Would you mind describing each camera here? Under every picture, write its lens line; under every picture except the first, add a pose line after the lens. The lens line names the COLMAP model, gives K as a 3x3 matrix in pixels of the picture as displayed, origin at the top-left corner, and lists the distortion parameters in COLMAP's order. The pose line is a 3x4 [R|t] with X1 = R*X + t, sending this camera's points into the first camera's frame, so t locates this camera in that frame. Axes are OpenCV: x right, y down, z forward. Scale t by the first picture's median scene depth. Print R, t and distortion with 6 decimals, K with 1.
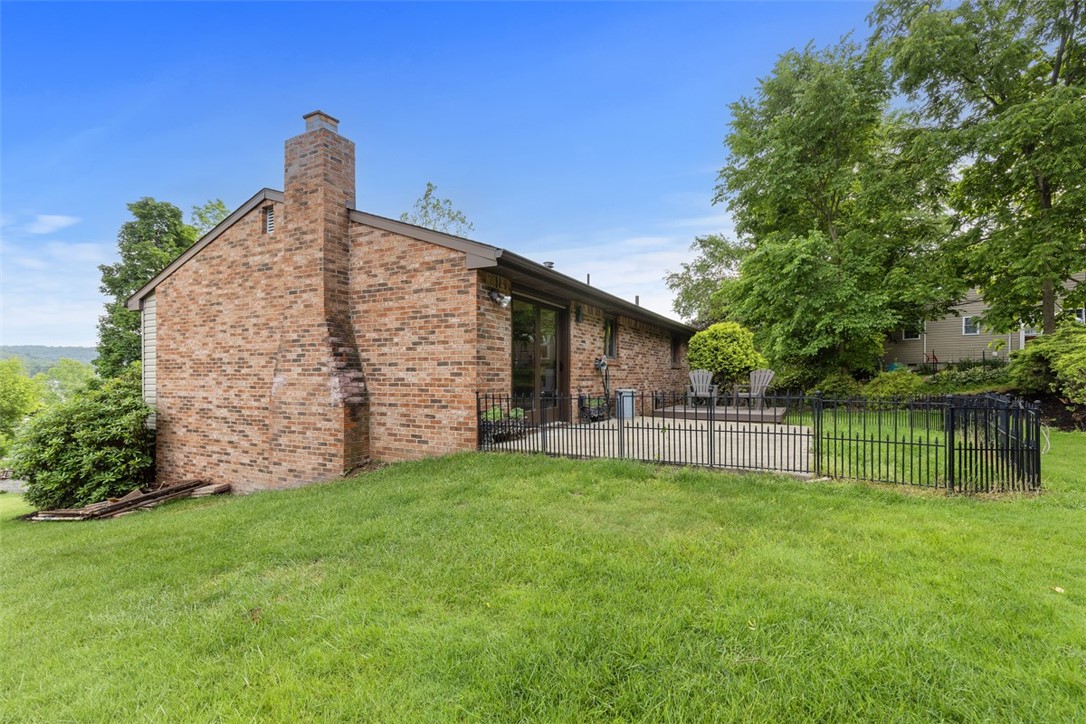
lens RADIAL K [[492.9, 0, 548.8], [0, 492.9, 367.1], [0, 0, 1]] dist [0.002277, -0.000081]
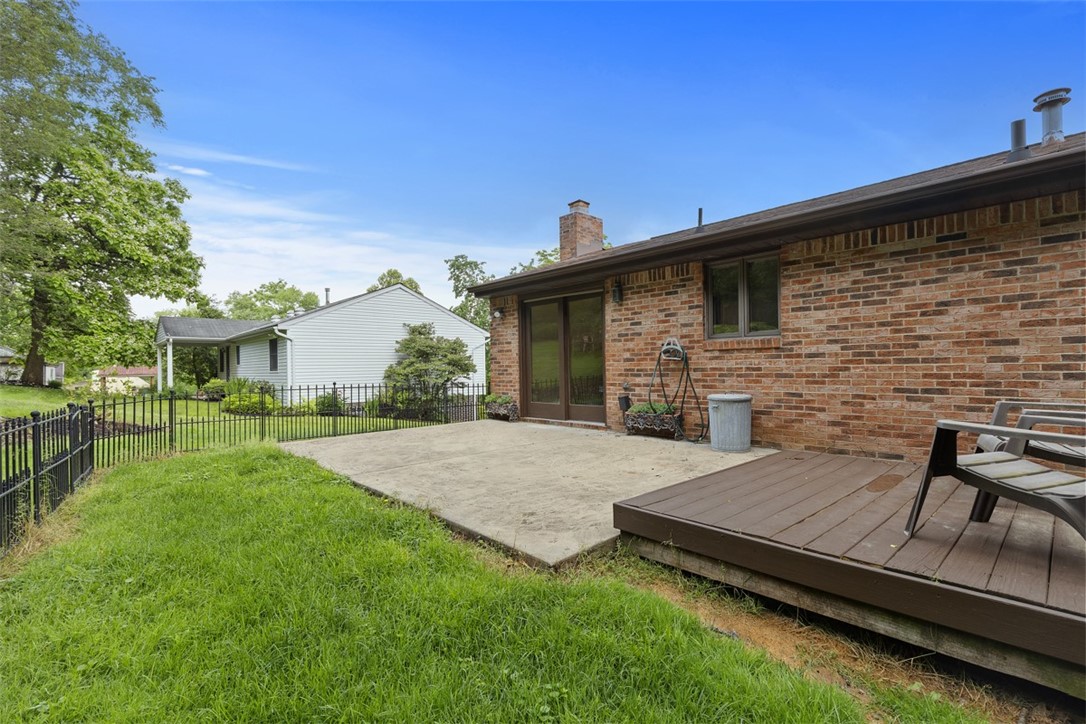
lens RADIAL K [[488.7, 0, 545.5], [0, 488.7, 360.7], [0, 0, 1]] dist [0.004268, -0.000340]
pose [[-0.331225, -0.010991, -0.943488, 0.660956], [0.029605, 0.999319, -0.022035, 0.013099], [0.943087, -0.035230, -0.330674, 0.911937]]
